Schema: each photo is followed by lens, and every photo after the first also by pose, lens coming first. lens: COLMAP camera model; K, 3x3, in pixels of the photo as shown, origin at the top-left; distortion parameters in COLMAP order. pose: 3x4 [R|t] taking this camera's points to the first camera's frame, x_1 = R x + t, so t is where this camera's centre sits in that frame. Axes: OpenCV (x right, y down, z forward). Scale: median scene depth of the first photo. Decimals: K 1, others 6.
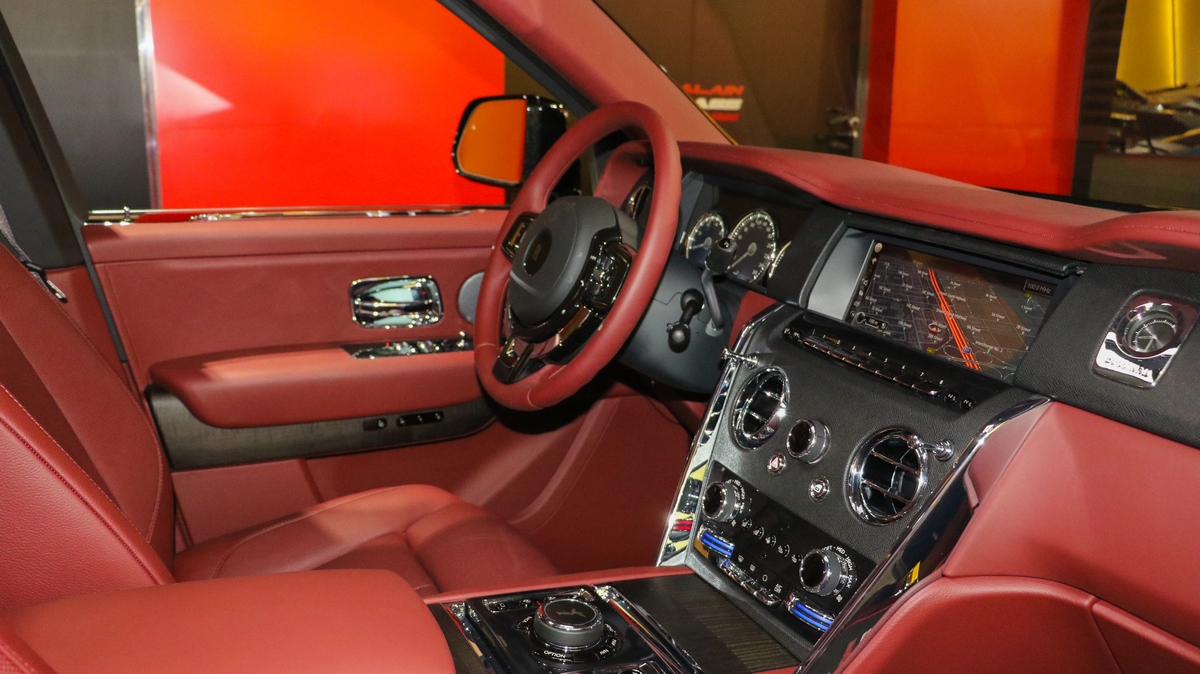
lens RADIAL K [[1153.4, 0, 600.0], [0, 1153.4, 337.0], [0, 0, 1]] dist [-0.173039, 0.259653]
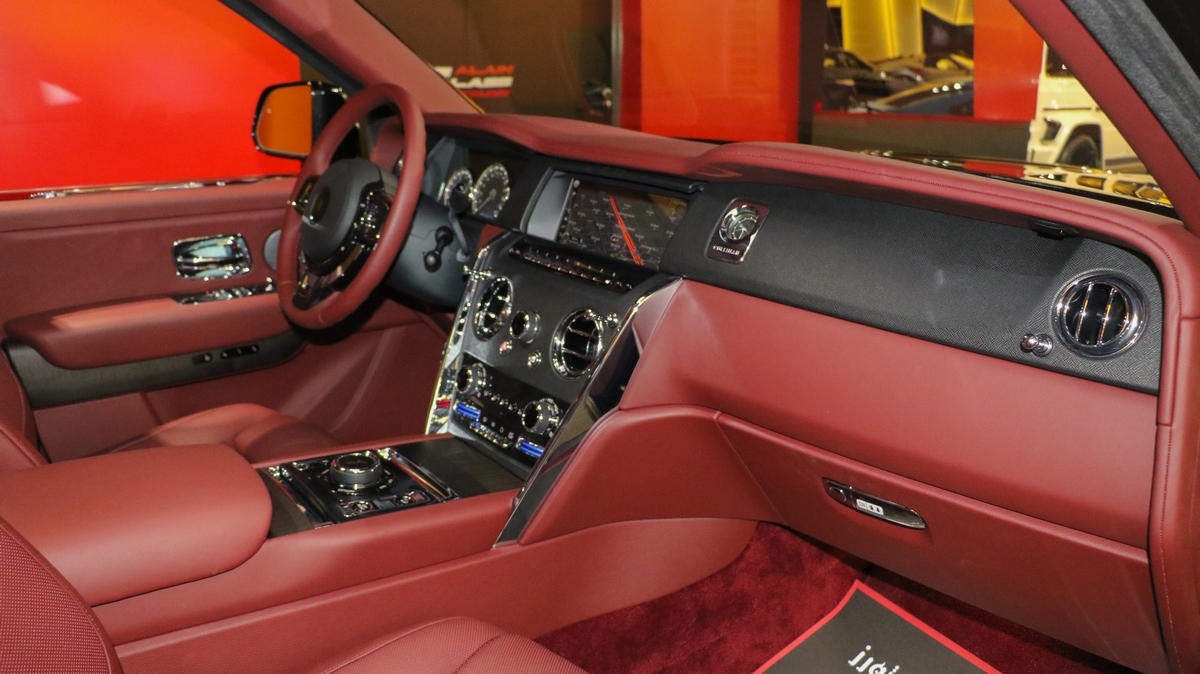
lens RADIAL K [[1086.7, 0, 663.1], [0, 1086.7, 357.5], [0, 0, 1]] dist [-0.218493, 0.177789]
pose [[0.973644, -0.075595, 0.215182, 0.050435], [0.064419, 0.996207, 0.058495, 0.051529], [-0.218788, -0.043092, 0.974820, -0.238078]]
